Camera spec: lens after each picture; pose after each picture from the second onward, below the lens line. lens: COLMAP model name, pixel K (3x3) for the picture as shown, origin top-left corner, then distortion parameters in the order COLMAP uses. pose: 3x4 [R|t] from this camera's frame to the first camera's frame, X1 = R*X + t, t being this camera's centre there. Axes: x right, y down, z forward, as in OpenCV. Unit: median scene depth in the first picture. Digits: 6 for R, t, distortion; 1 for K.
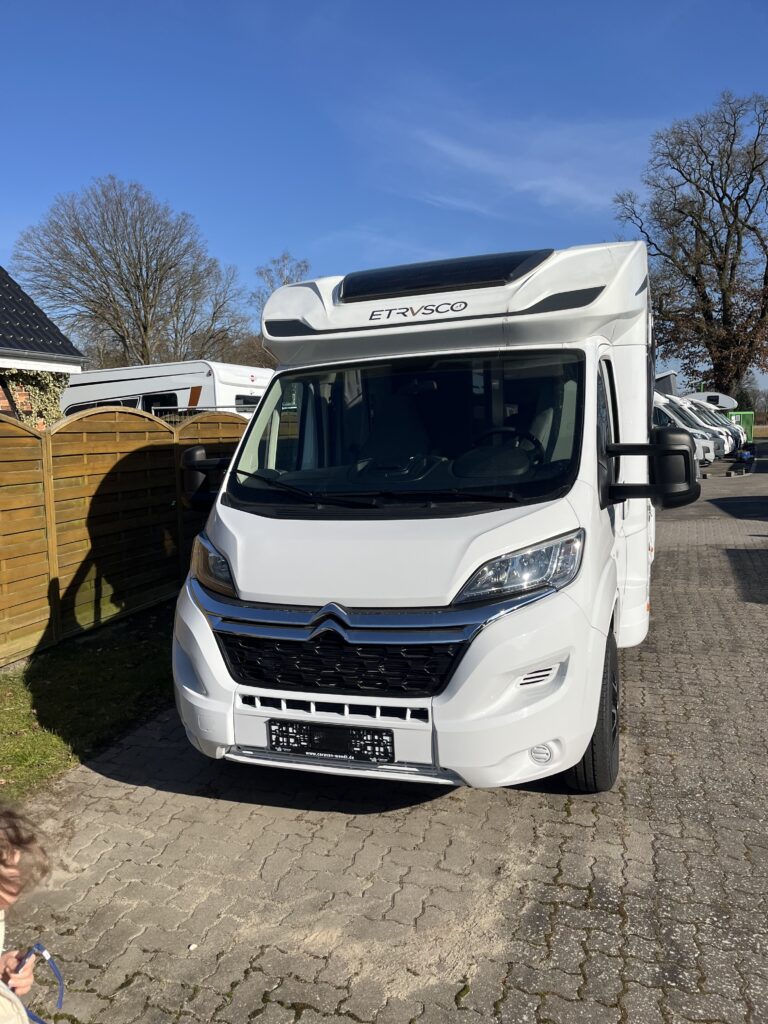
lens RADIAL K [[763.9, 0, 377.9], [0, 763.9, 513.0], [0, 0, 1]] dist [0.092025, -0.126132]
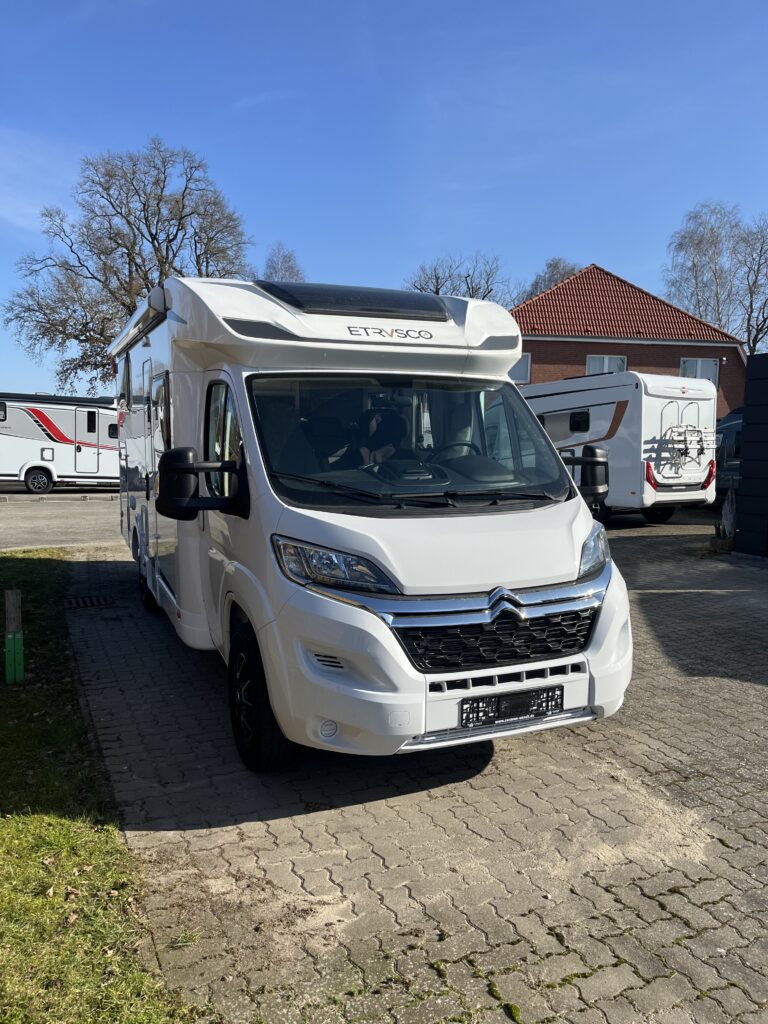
lens RADIAL K [[763.9, 0, 377.9], [0, 763.9, 513.0], [0, 0, 1]] dist [0.092025, -0.126132]
pose [[0.744668, -0.021644, 0.667084, -0.948421], [0.040856, 0.999078, -0.013191, 0.014914], [-0.666184, 0.037077, 0.744866, 0.263638]]
